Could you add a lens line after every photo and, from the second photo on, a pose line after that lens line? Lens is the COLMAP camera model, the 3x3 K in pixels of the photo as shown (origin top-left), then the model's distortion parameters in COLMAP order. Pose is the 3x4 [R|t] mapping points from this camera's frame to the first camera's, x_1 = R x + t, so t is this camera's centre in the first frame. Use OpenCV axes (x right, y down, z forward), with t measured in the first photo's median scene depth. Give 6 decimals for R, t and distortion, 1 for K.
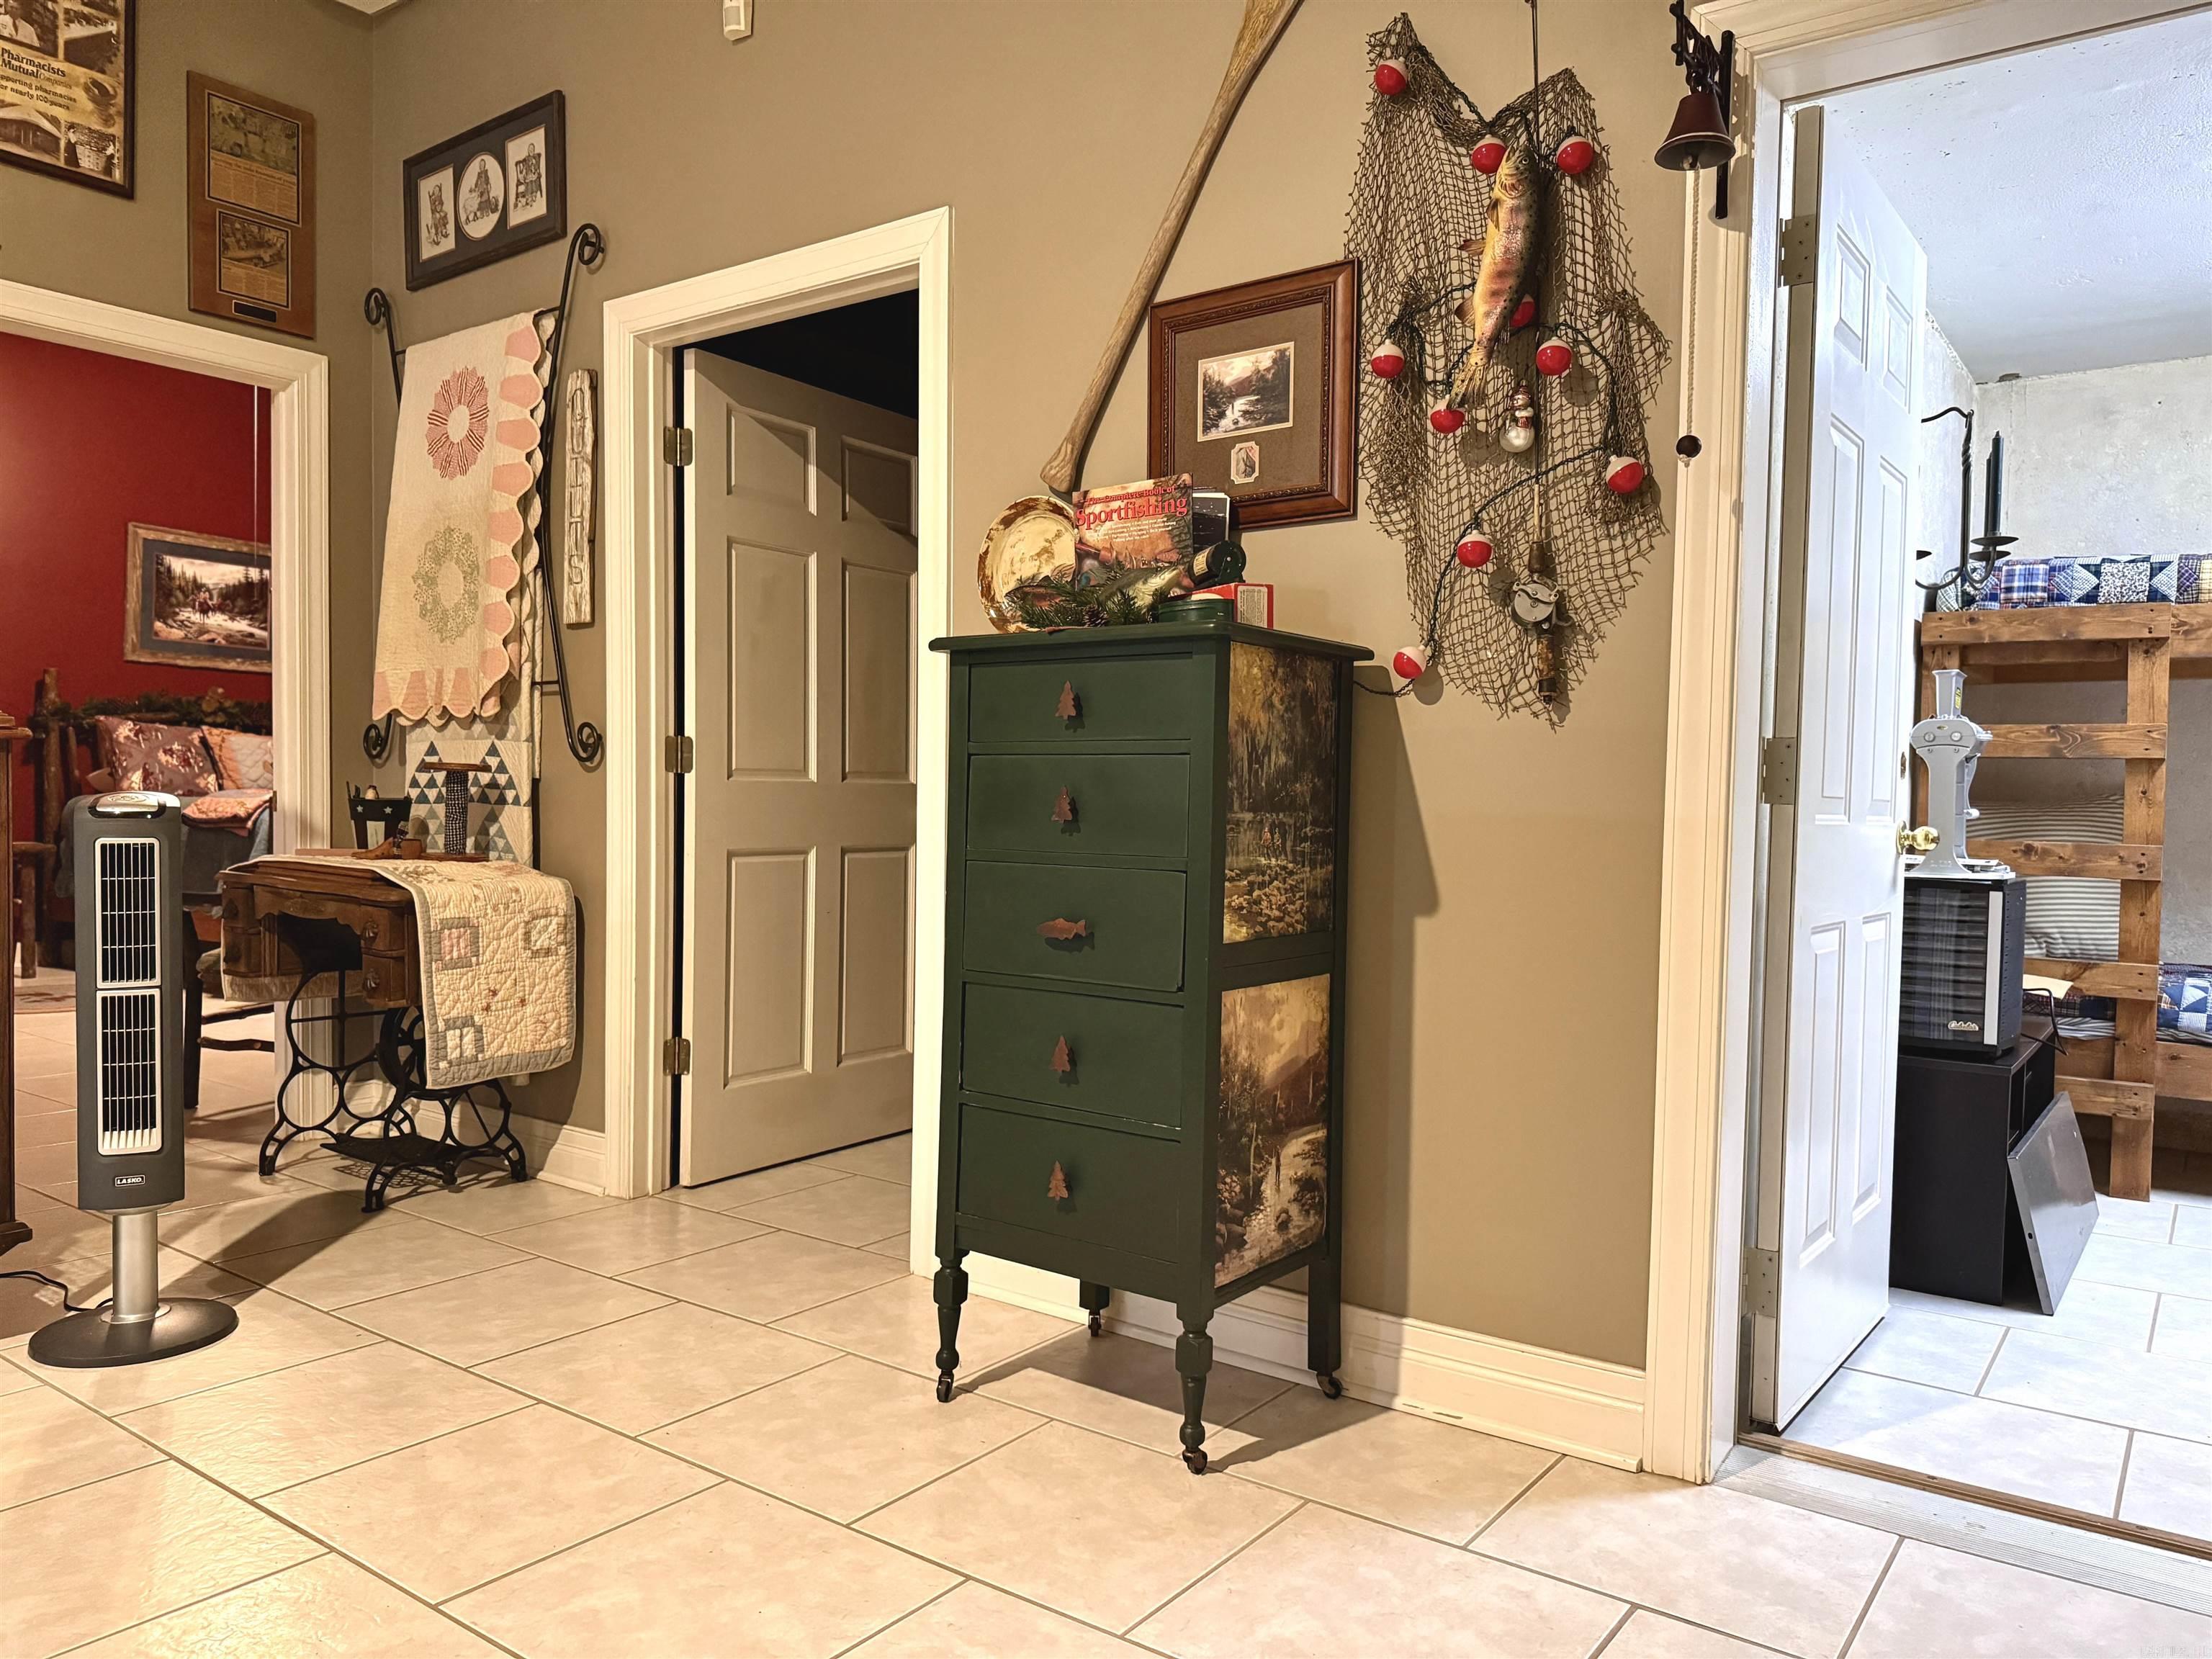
lens RADIAL K [[1565.5, 0, 1094.4], [0, 1565.5, 838.7], [0, 0, 1]] dist [-0.004451, -0.001262]
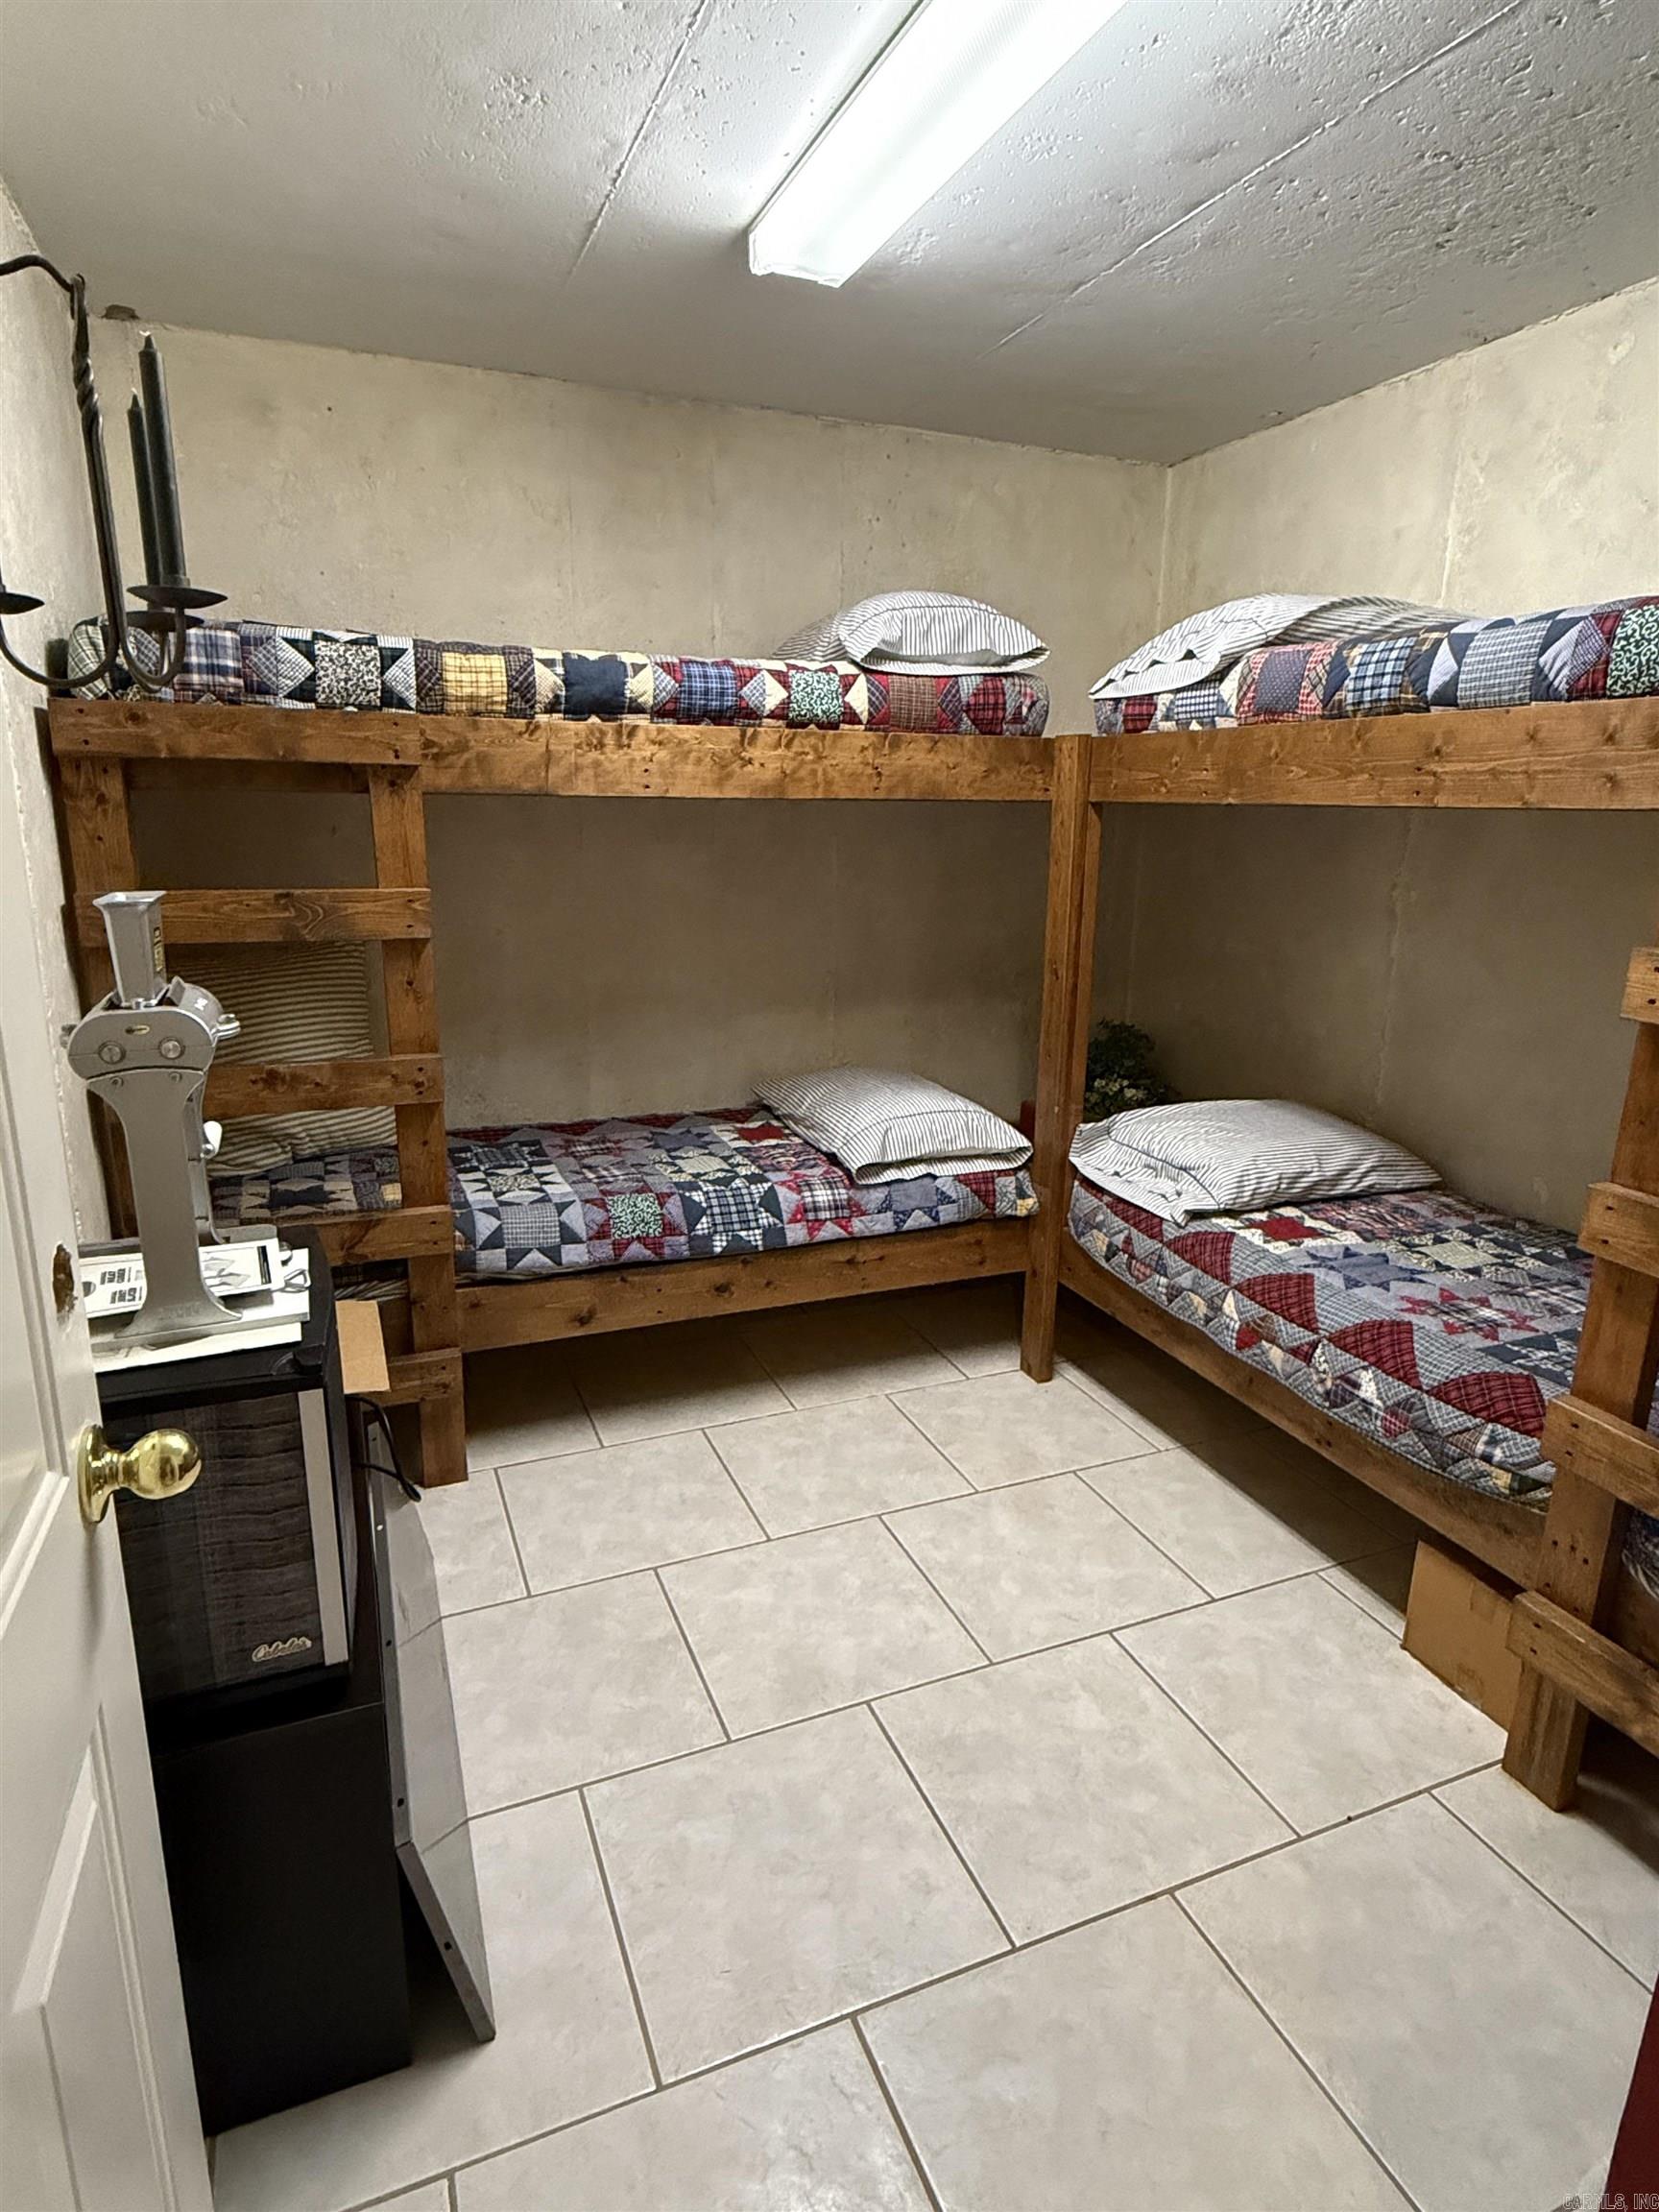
lens RADIAL K [[1211.6, 0, 826.1], [0, 1211.6, 1114.5], [0, 0, 1]] dist [-0.004970, -0.000777]
pose [[0.519077, -0.226736, 0.824106, 0.290740], [0.018676, 0.966952, 0.254275, -0.109390], [-0.854524, -0.116597, 0.506157, 0.536009]]
